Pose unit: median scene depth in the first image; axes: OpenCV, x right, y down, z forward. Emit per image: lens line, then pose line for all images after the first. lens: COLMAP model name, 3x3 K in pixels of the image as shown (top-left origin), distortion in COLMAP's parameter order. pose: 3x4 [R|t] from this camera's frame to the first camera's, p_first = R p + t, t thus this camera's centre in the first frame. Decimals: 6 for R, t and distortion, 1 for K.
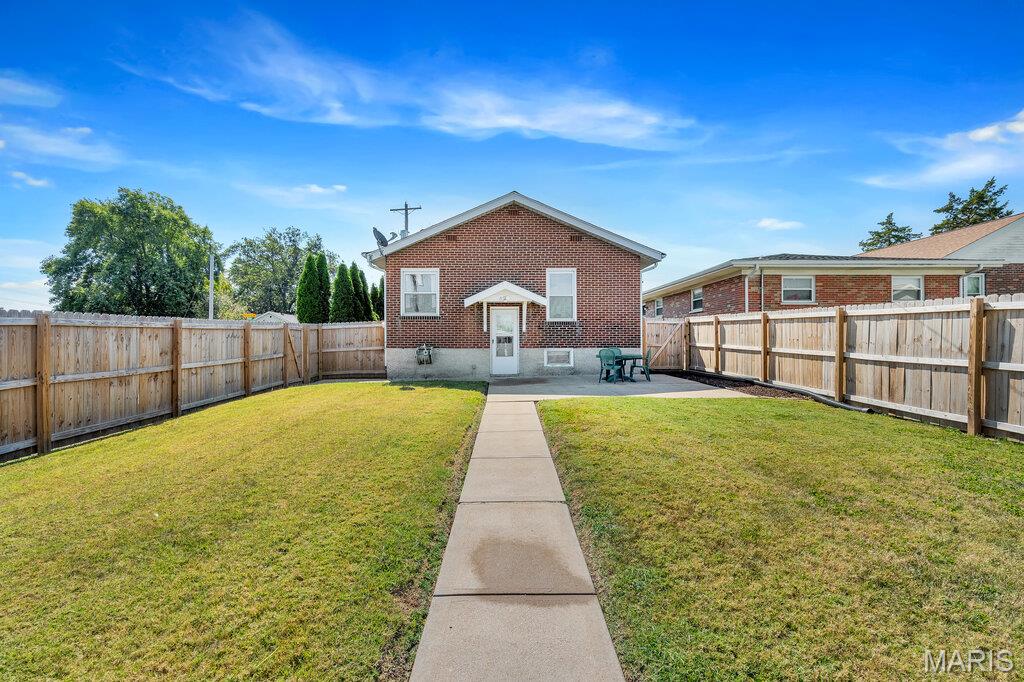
lens RADIAL K [[464.2, 0, 512.0], [0, 464.2, 341.0], [0, 0, 1]] dist [0.001238, 0.000271]
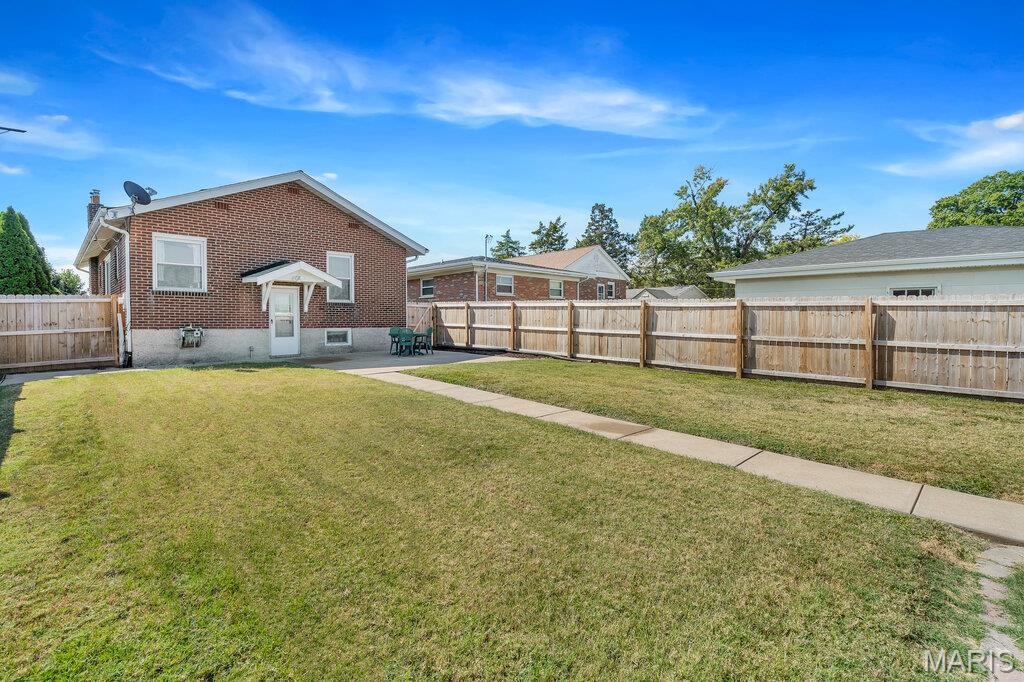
lens RADIAL K [[471.5, 0, 506.3], [0, 471.5, 326.5], [0, 0, 1]] dist [-0.001002, -0.000050]
pose [[0.731649, -0.003739, 0.681672, -0.395271], [-0.001633, 0.999972, 0.007237, 0.003935], [-0.681680, -0.006409, 0.731623, -0.045628]]
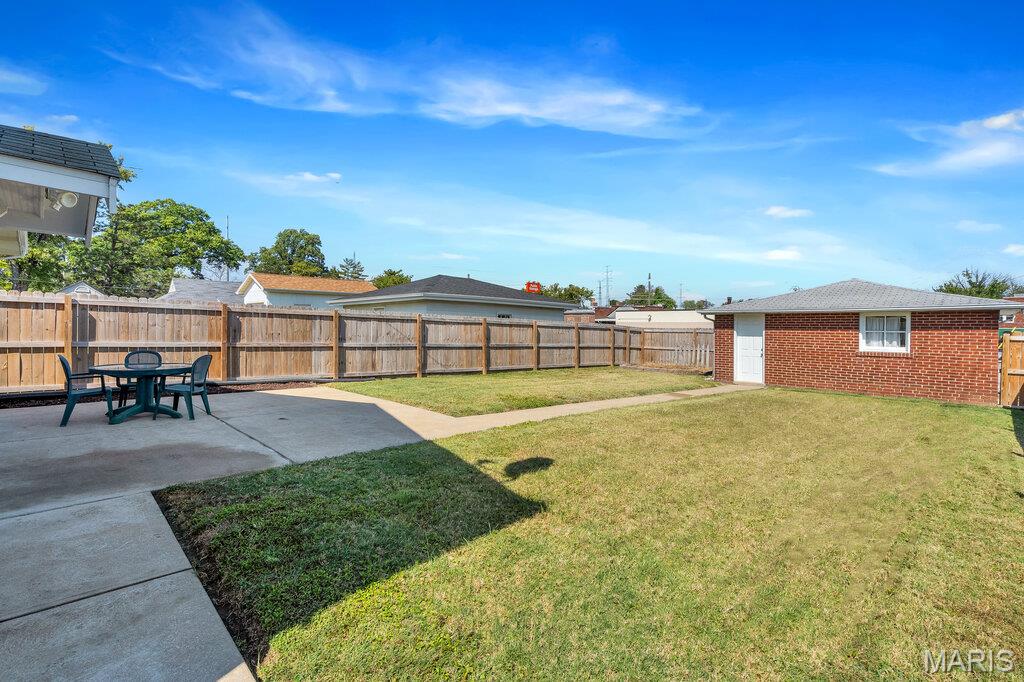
lens RADIAL K [[471.5, 0, 506.3], [0, 471.5, 326.5], [0, 0, 1]] dist [-0.001002, -0.000050]
pose [[-0.680171, -0.008260, 0.733007, -0.416020], [-0.010115, 0.999947, 0.001883, -0.020365], [-0.732983, -0.006134, -0.680219, 1.033593]]
